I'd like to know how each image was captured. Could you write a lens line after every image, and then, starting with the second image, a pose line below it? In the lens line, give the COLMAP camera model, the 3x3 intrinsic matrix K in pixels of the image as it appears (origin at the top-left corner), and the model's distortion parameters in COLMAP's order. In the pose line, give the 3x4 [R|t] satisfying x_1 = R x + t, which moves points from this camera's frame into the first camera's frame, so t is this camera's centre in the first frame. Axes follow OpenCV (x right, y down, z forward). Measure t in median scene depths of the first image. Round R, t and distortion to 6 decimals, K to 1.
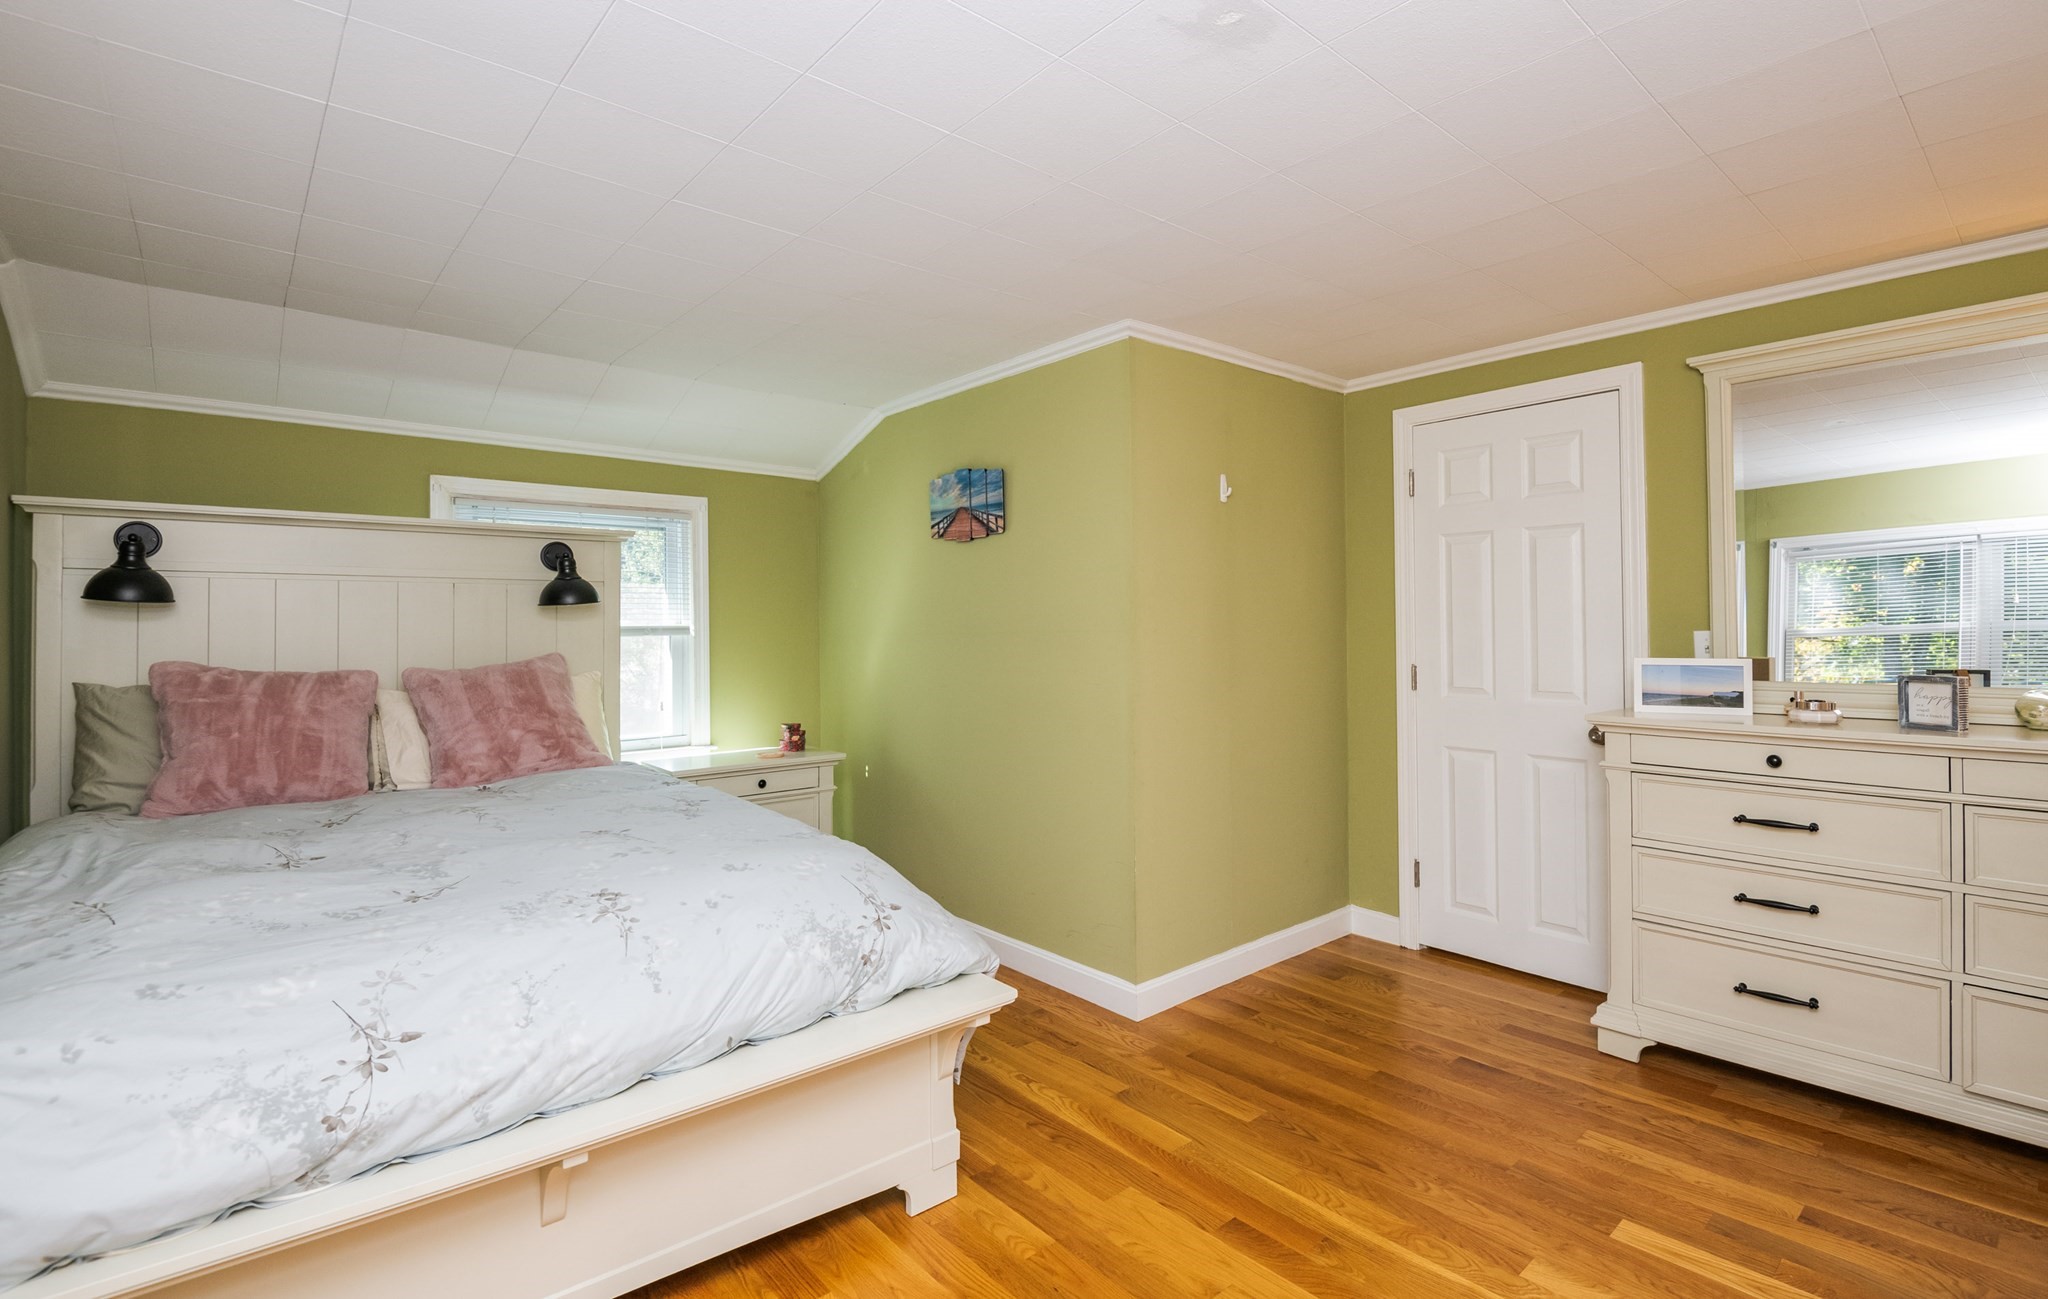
lens RADIAL K [[962.0, 0, 1026.8], [0, 962.0, 616.6], [0, 0, 1]] dist [0.032591, -0.000001]
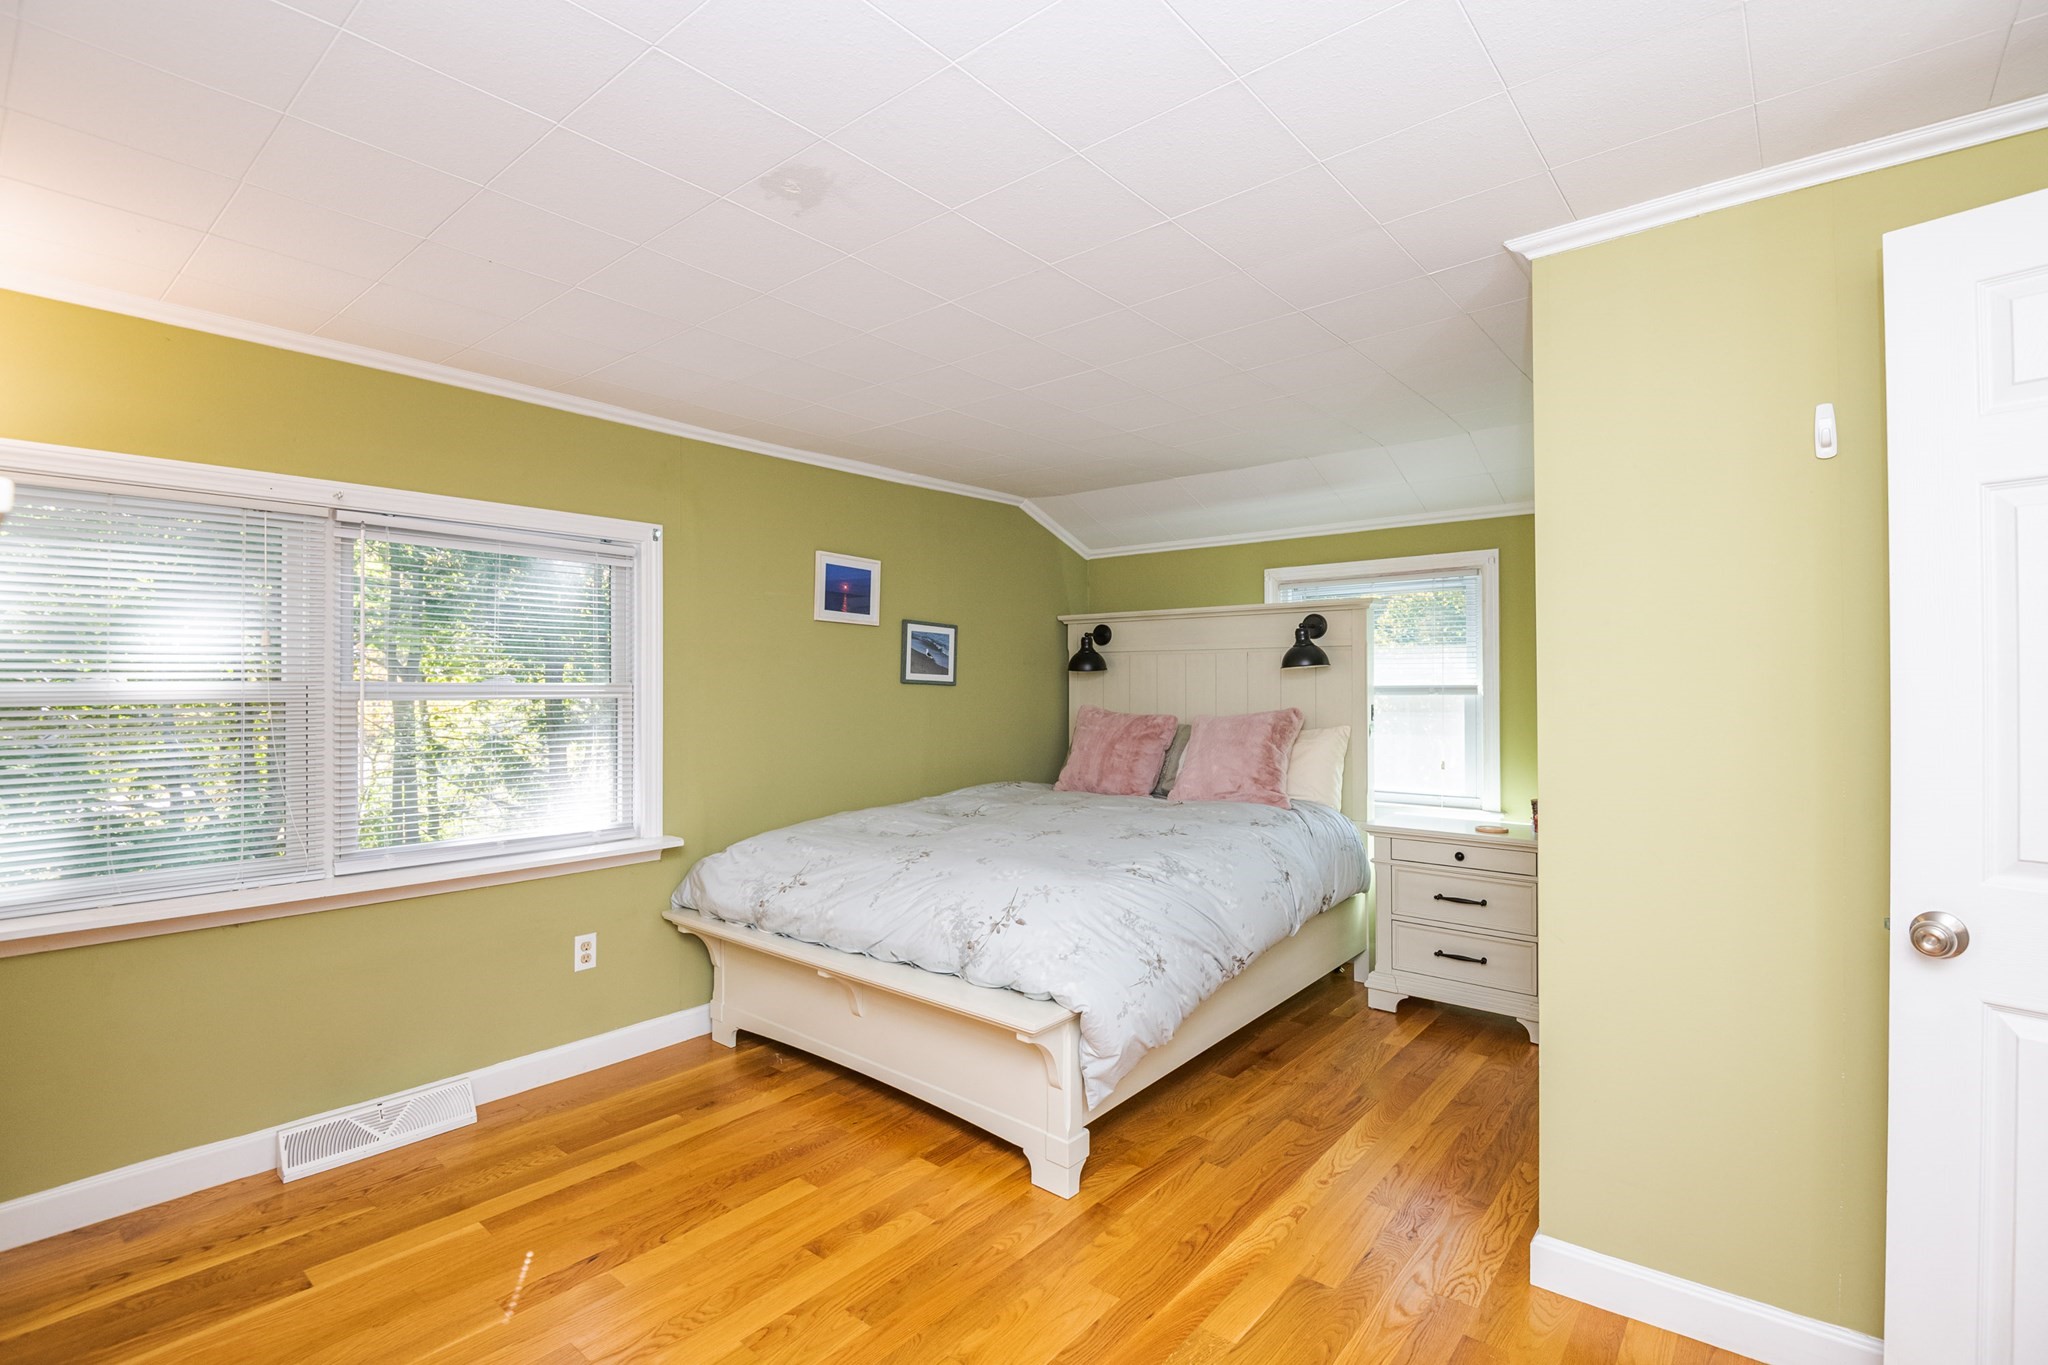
lens RADIAL K [[945.7, 0, 1024.0], [0, 945.7, 682.5], [0, 0, 1]] dist [-0.000224, -0.000079]
pose [[0.163783, 0.006010, -0.986478, 0.599629], [0.007989, 0.999941, 0.007419, -0.004304], [0.986464, -0.009096, 0.163725, 0.473079]]
